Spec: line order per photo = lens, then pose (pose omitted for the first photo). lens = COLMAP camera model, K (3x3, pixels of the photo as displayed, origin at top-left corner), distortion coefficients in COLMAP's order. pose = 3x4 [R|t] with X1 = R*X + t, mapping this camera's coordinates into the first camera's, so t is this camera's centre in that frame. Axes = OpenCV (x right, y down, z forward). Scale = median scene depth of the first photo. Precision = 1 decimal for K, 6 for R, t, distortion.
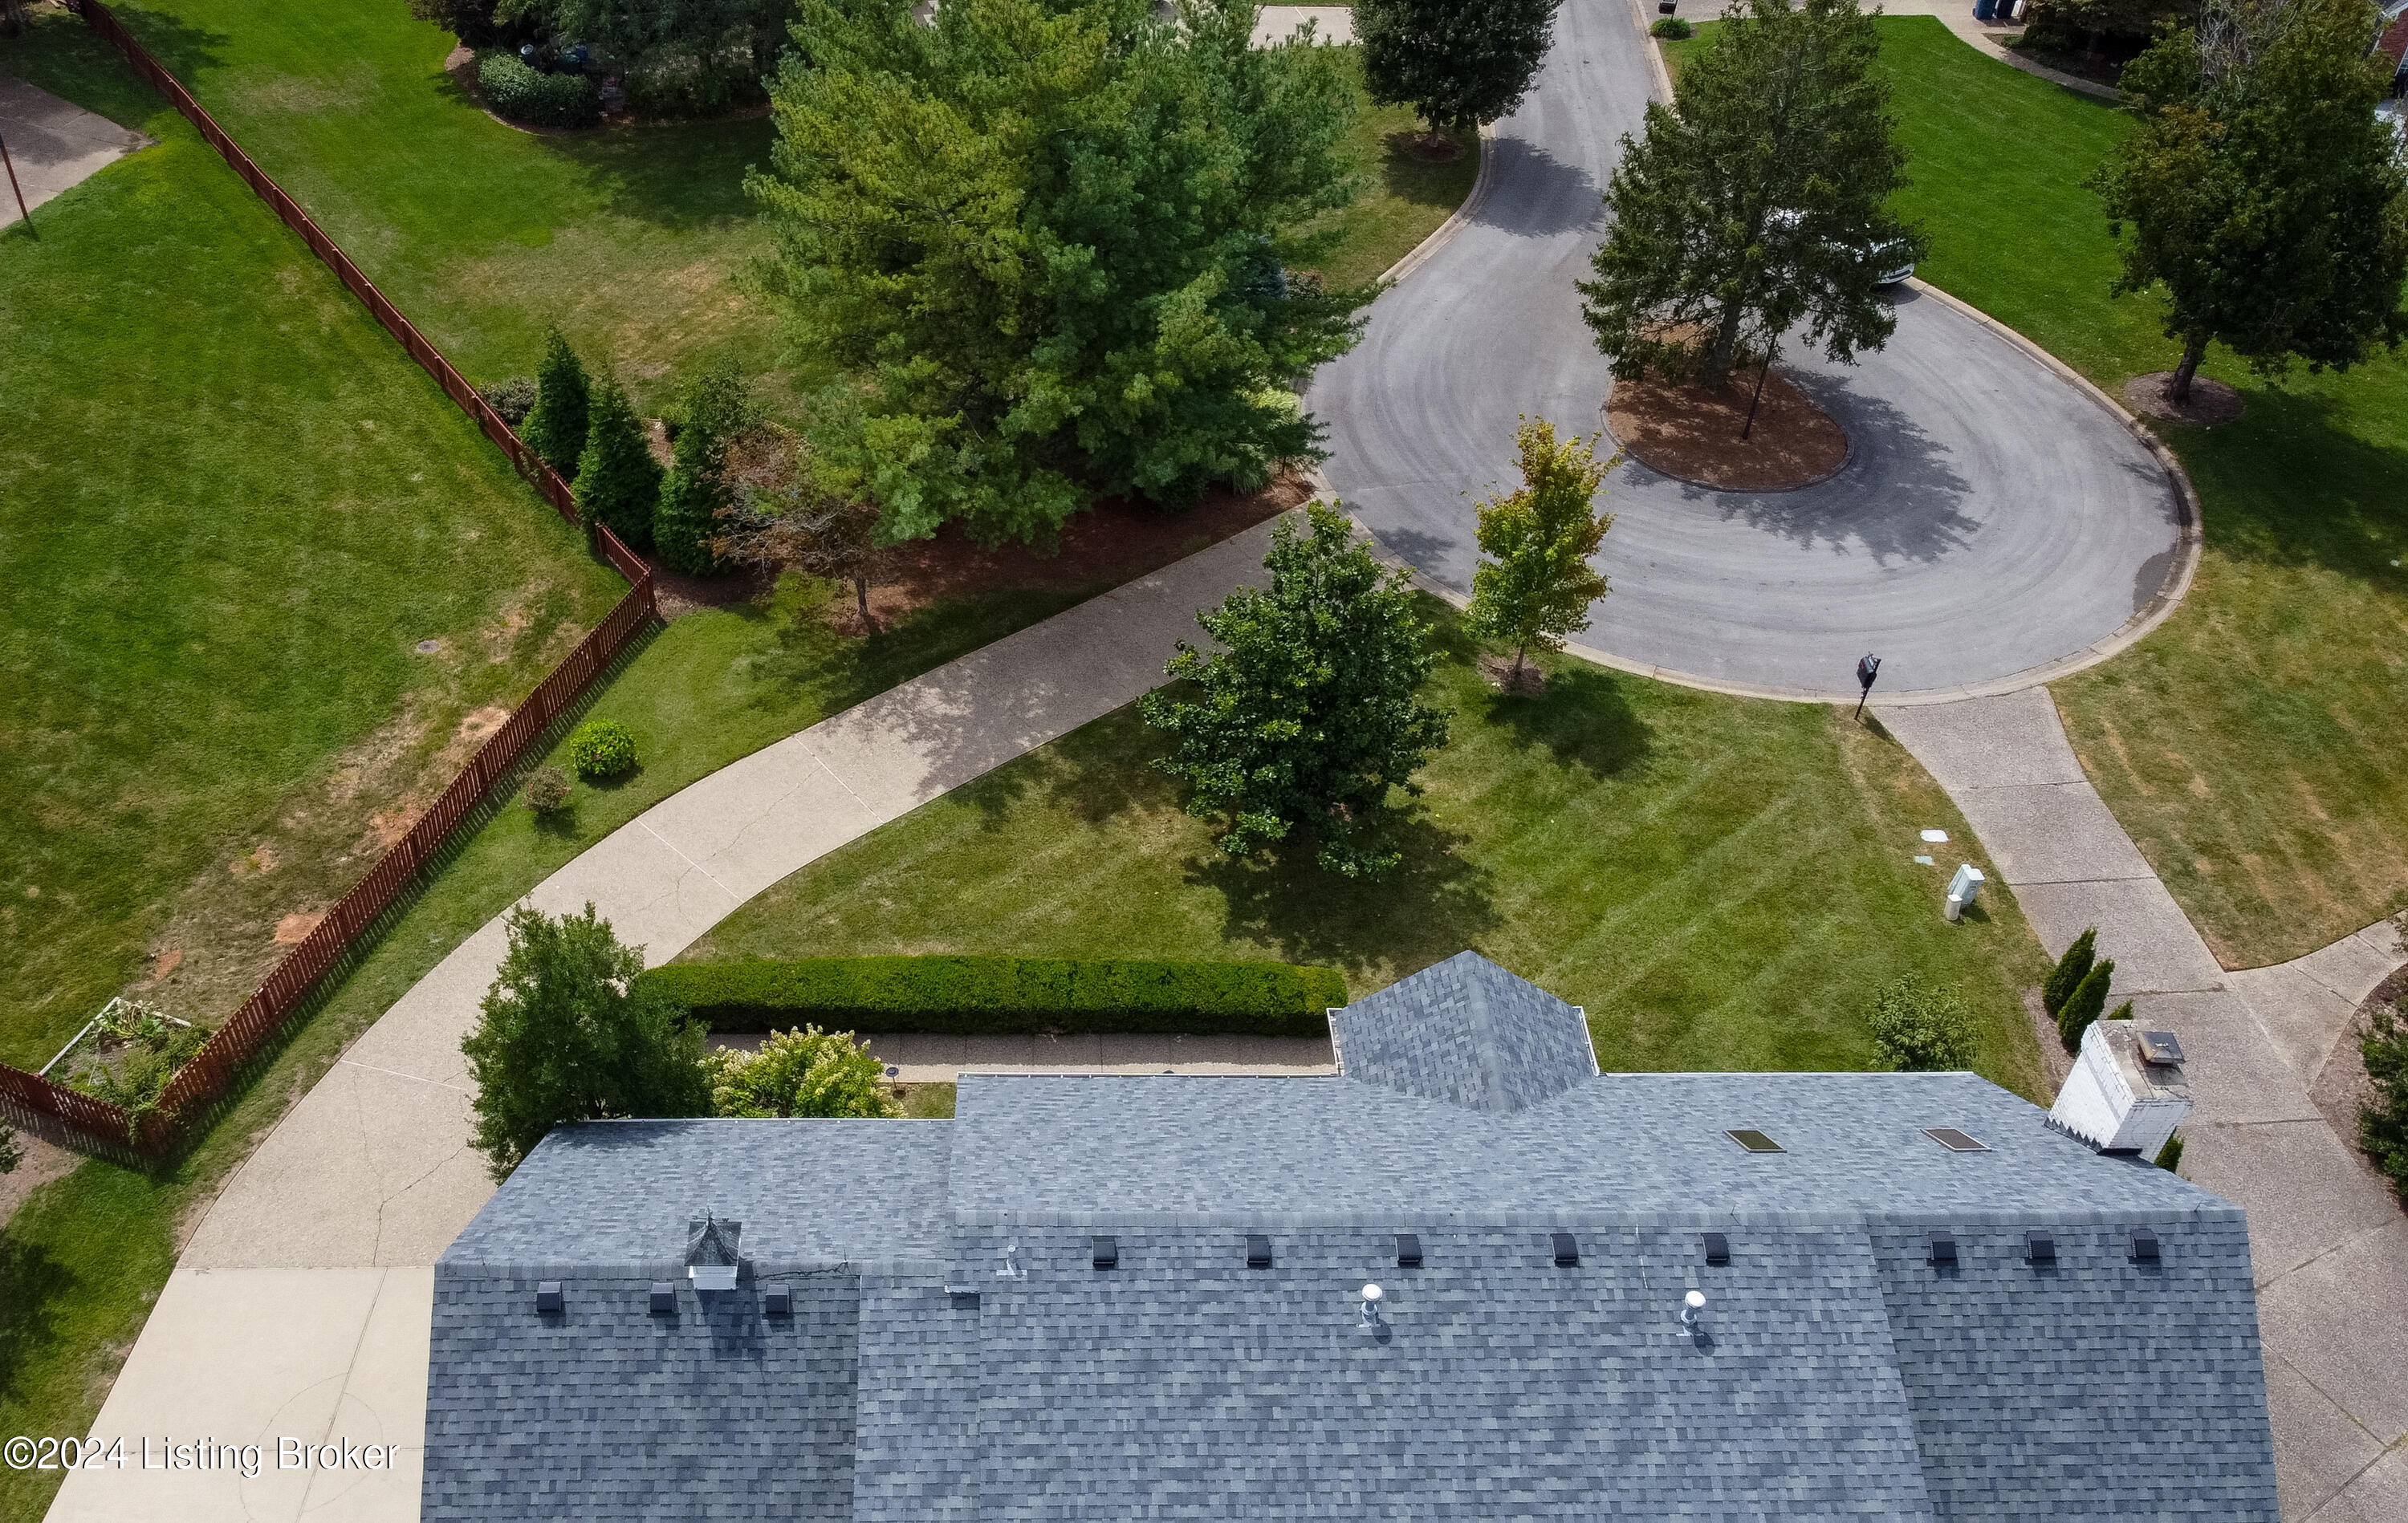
lens RADIAL K [[2058.3, 0, 1038.6], [0, 2058.3, 741.3], [0, 0, 1]] dist [-0.002513, -0.006725]
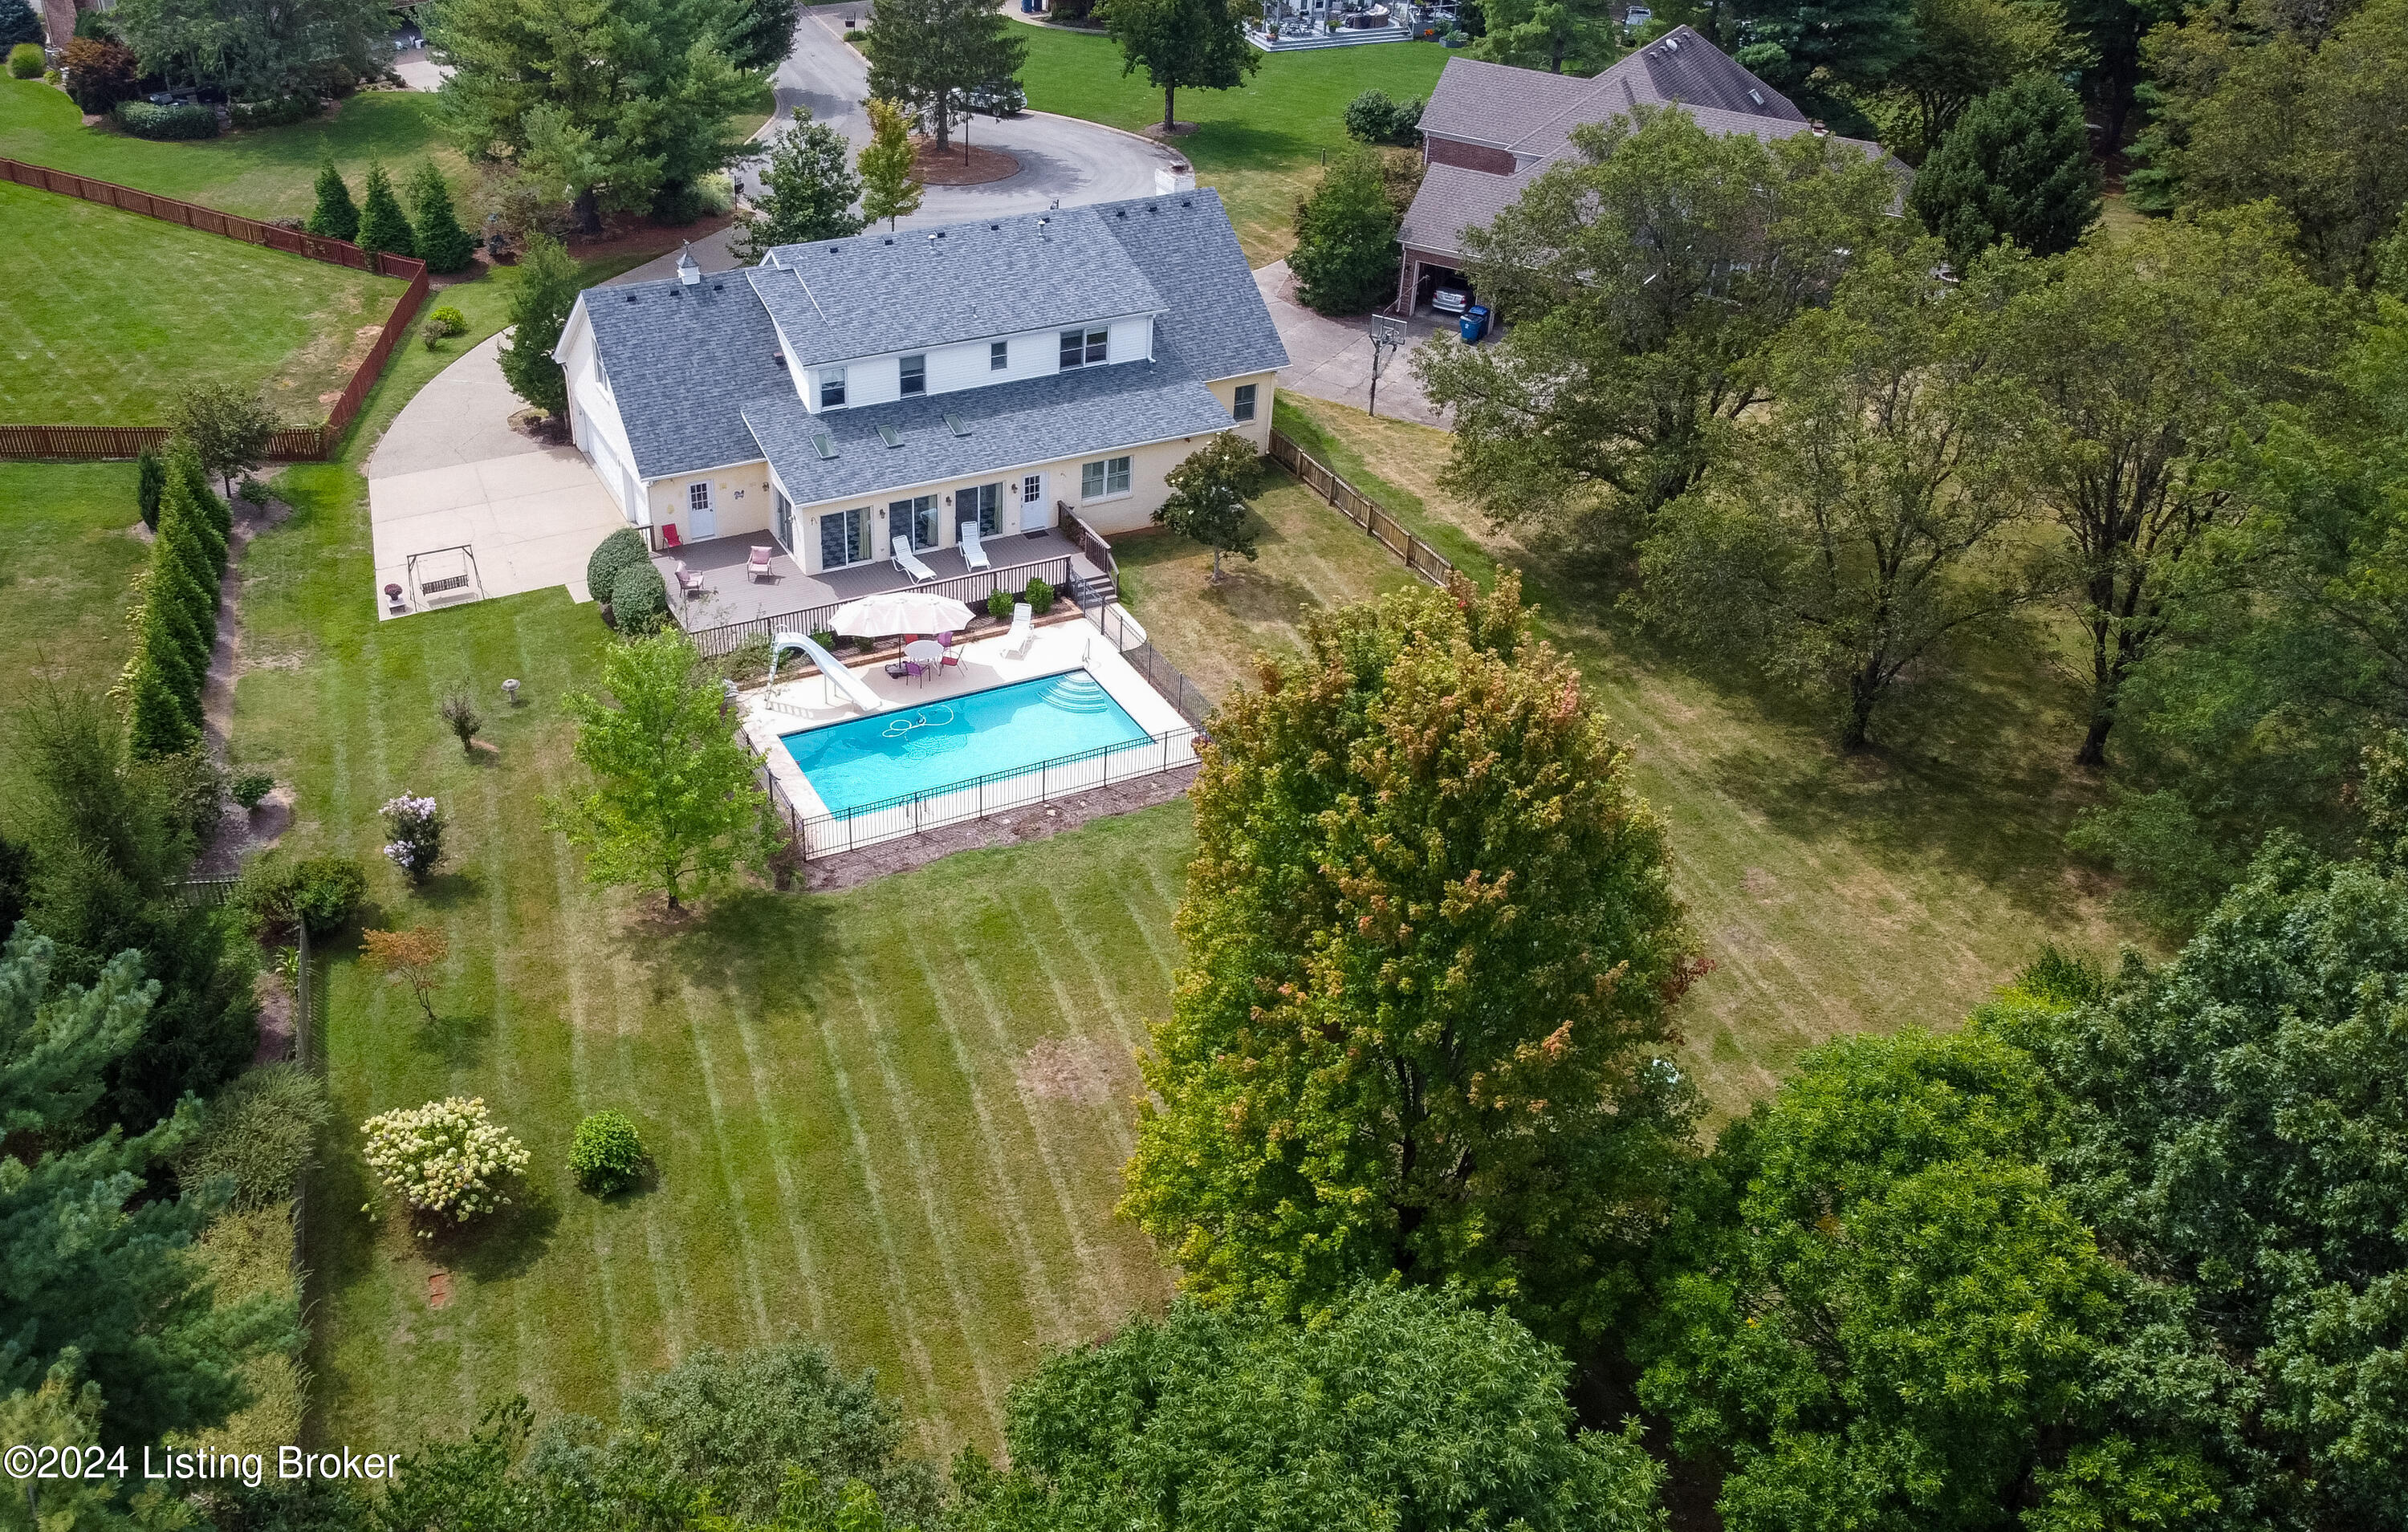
lens RADIAL K [[2070.0, 0, 1025.6], [0, 2070.0, 738.3], [0, 0, 1]] dist [0.018338, -0.039220]
pose [[0.910857, -0.217489, 0.350769, -0.499377], [0.268797, 0.957534, -0.104292, 0.735954], [-0.313191, 0.189281, 0.930637, -0.876306]]
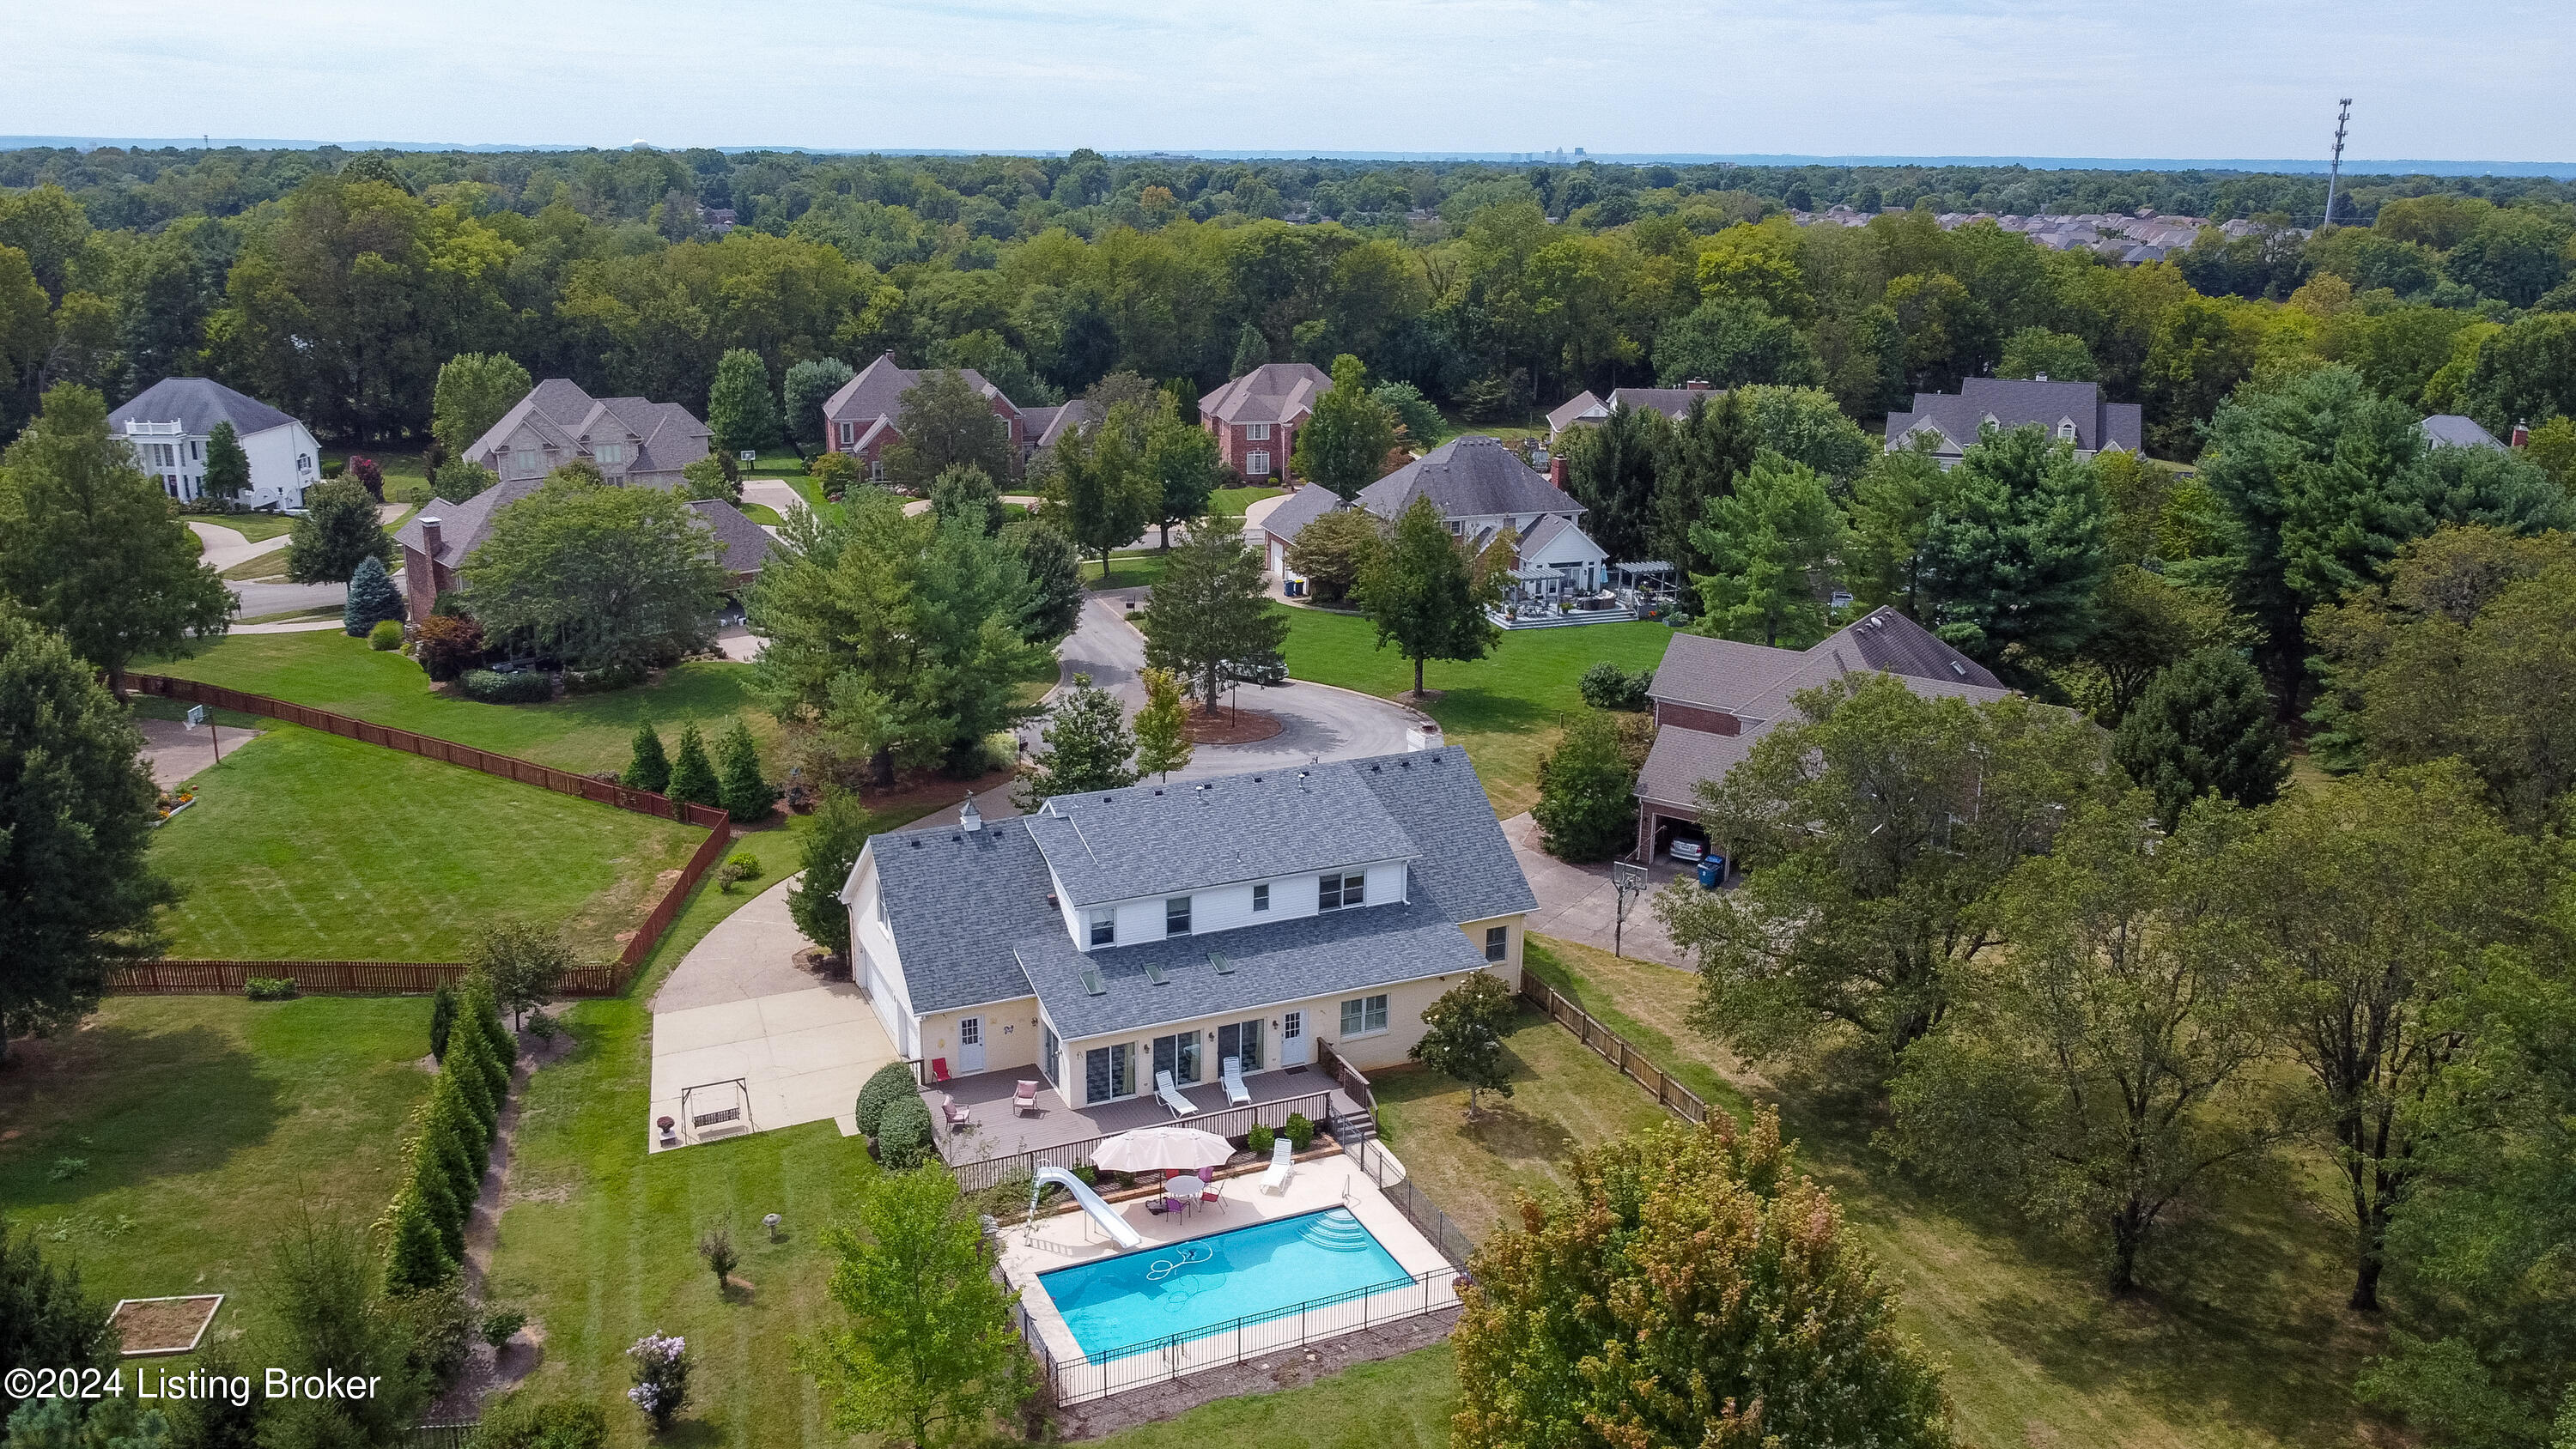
lens RADIAL K [[1953.2, 0, 1270.9], [0, 1953.2, 709.7], [0, 0, 1]] dist [0.002930, -0.014146]
pose [[0.914804, -0.108883, 0.388944, -0.485576], [0.263004, 0.891424, -0.369042, 0.731531], [-0.306532, 0.439895, 0.844115, -0.845141]]
